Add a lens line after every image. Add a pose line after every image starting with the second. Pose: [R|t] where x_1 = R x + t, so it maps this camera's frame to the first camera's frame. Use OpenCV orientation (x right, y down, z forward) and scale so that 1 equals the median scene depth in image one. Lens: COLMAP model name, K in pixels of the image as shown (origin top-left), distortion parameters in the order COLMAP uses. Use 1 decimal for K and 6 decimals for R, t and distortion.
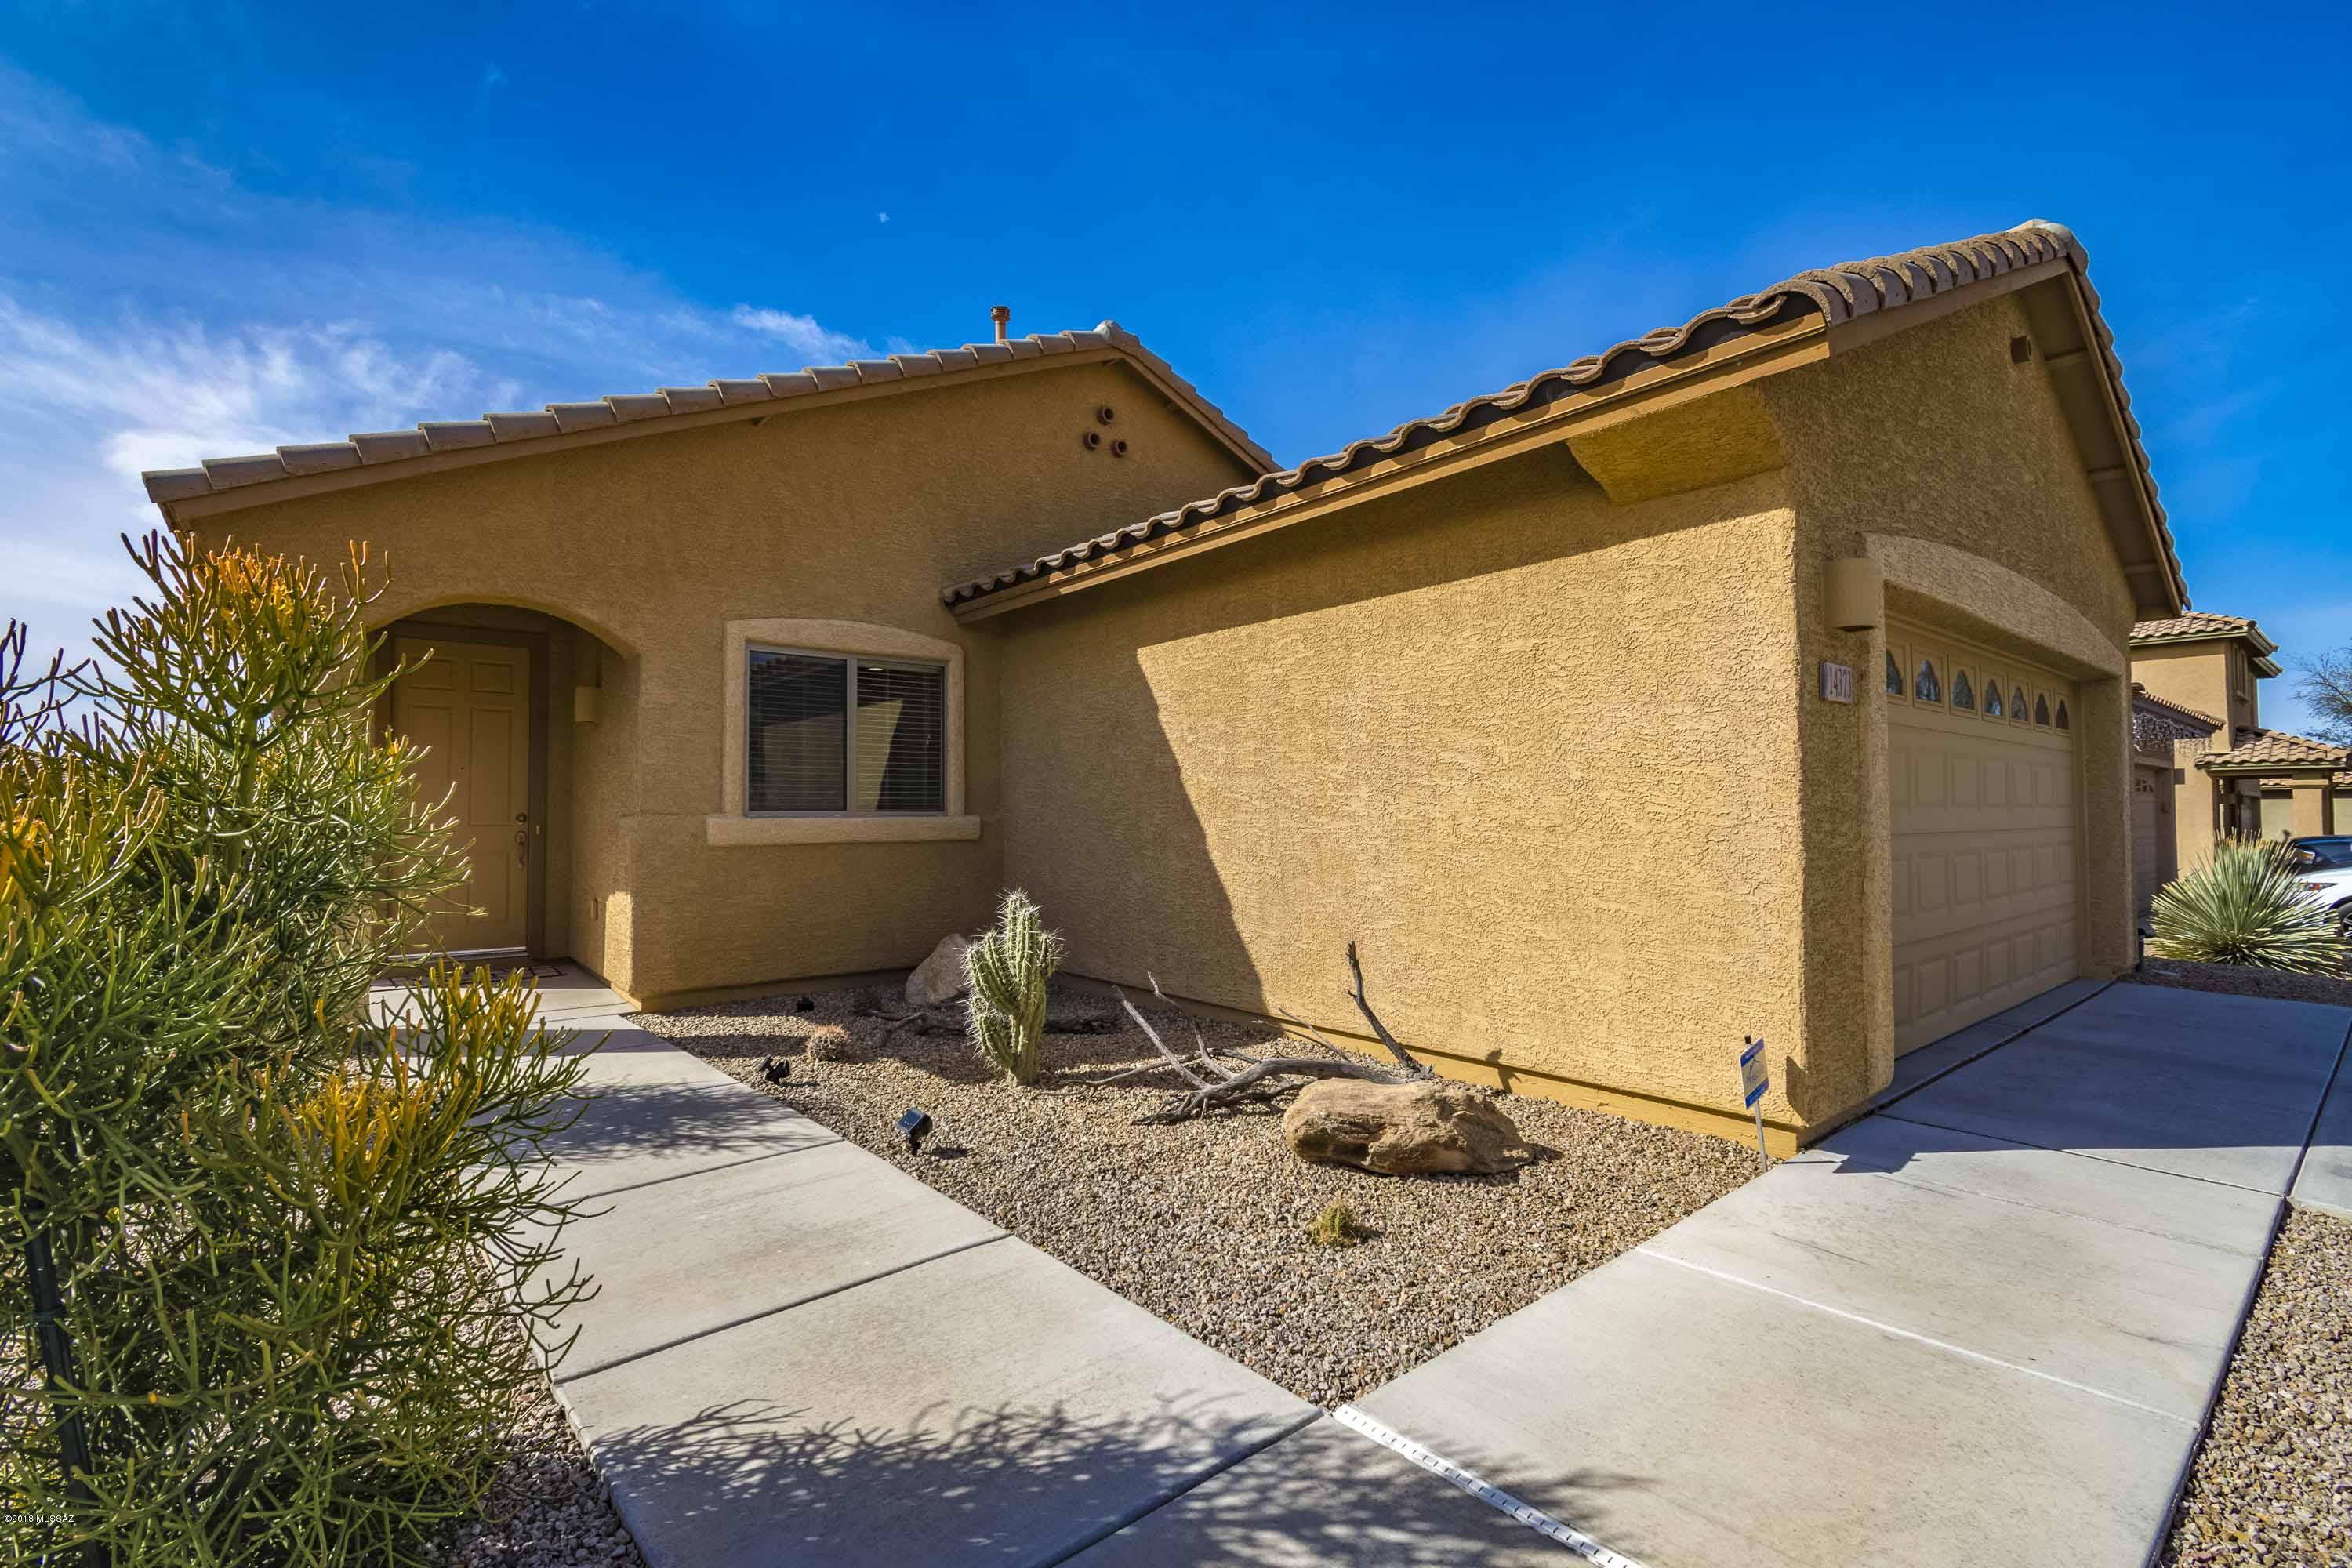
lens RADIAL K [[1040.6, 0, 1183.4], [0, 1040.6, 784.3], [0, 0, 1]] dist [0.023253, -0.031184]
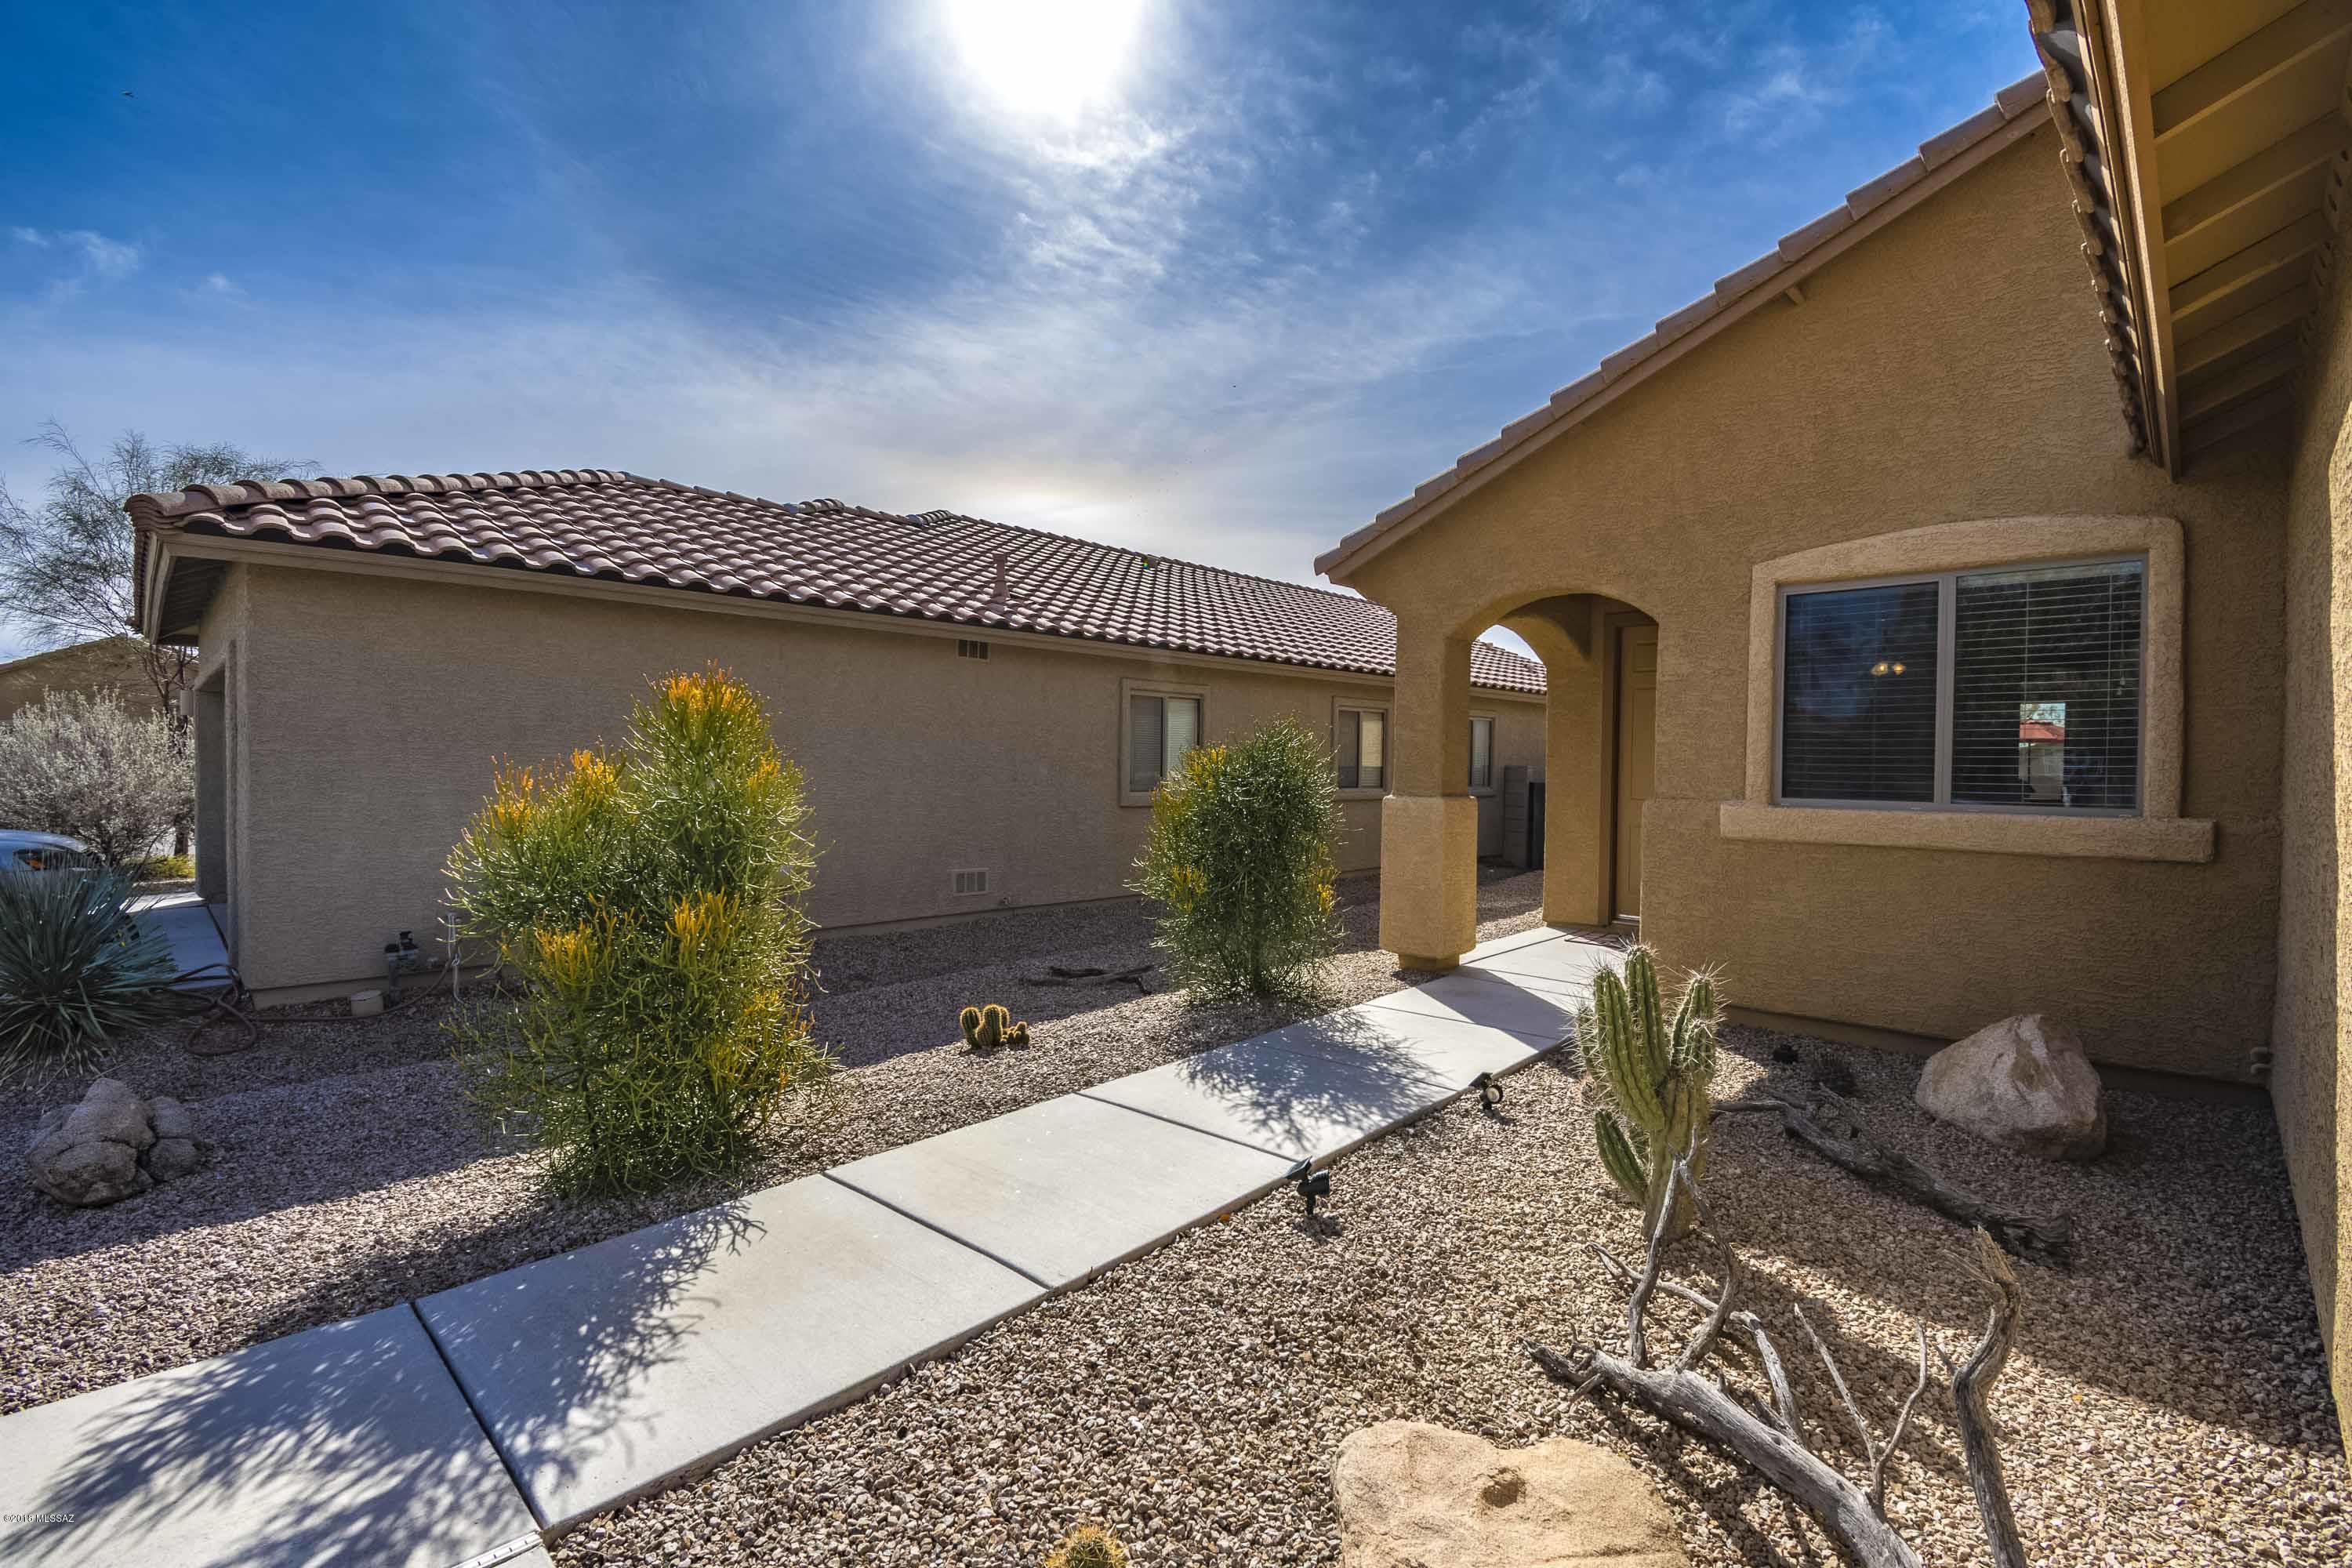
lens RADIAL K [[1040.6, 0, 1183.4], [0, 1040.6, 784.3], [0, 0, 1]] dist [0.023253, -0.031184]
pose [[0.104474, 0.025420, -0.994203, 0.395087], [0.015471, 0.999511, 0.027181, -0.016134], [0.994407, -0.018221, 0.104029, 0.549703]]
